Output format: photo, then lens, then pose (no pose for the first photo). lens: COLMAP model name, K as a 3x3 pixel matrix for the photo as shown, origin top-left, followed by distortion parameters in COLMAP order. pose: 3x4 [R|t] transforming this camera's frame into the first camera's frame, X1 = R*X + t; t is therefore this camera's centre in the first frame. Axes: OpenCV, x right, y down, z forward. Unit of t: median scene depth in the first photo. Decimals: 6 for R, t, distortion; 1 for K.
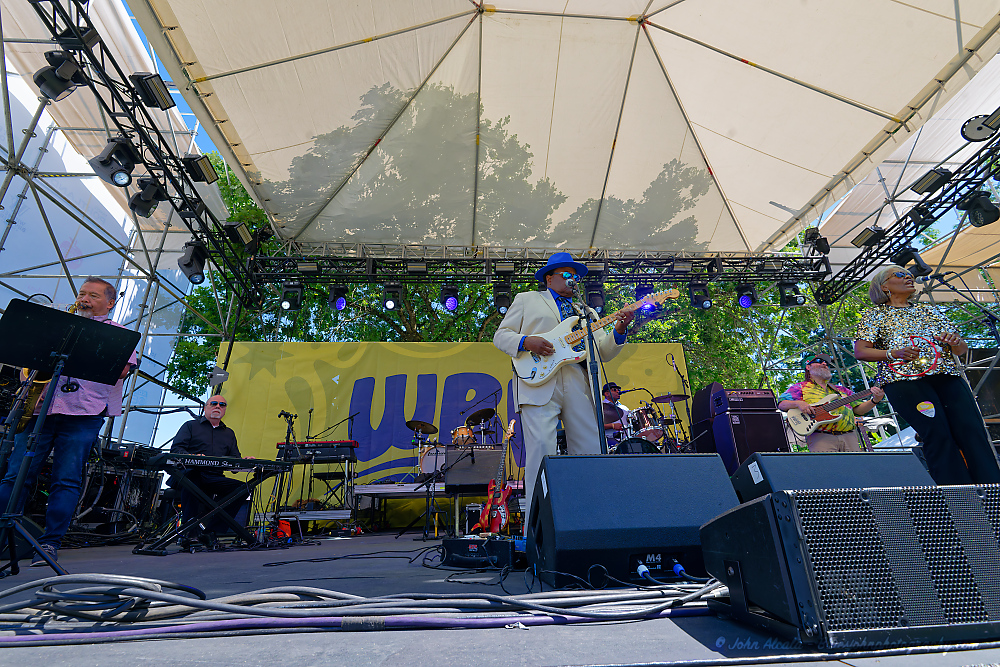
lens RADIAL K [[455.3, 0, 500.0], [0, 455.3, 333.5], [0, 0, 1]] dist [0.010143, 0.000030]
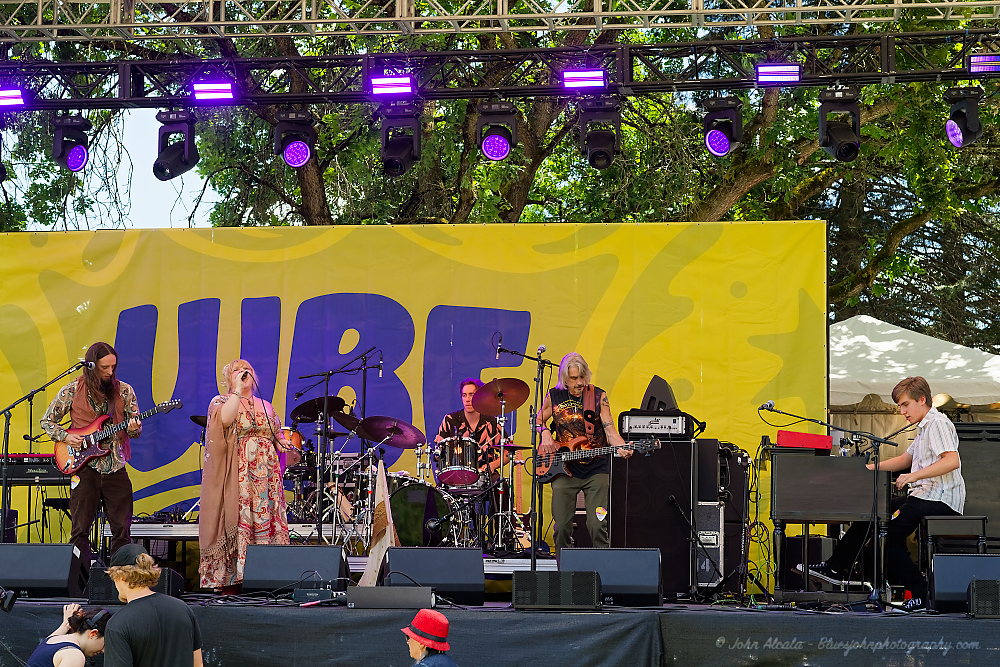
lens RADIAL K [[1977.3, 0, 500.0], [0, 1977.3, 333.5], [0, 0, 1]] dist [0.036709, 0.166627]
pose [[0.978041, 0.009122, -0.208213, 0.556360], [0.044638, 0.966690, 0.252028, -0.414259], [0.203576, -0.255787, 0.945055, -0.993328]]
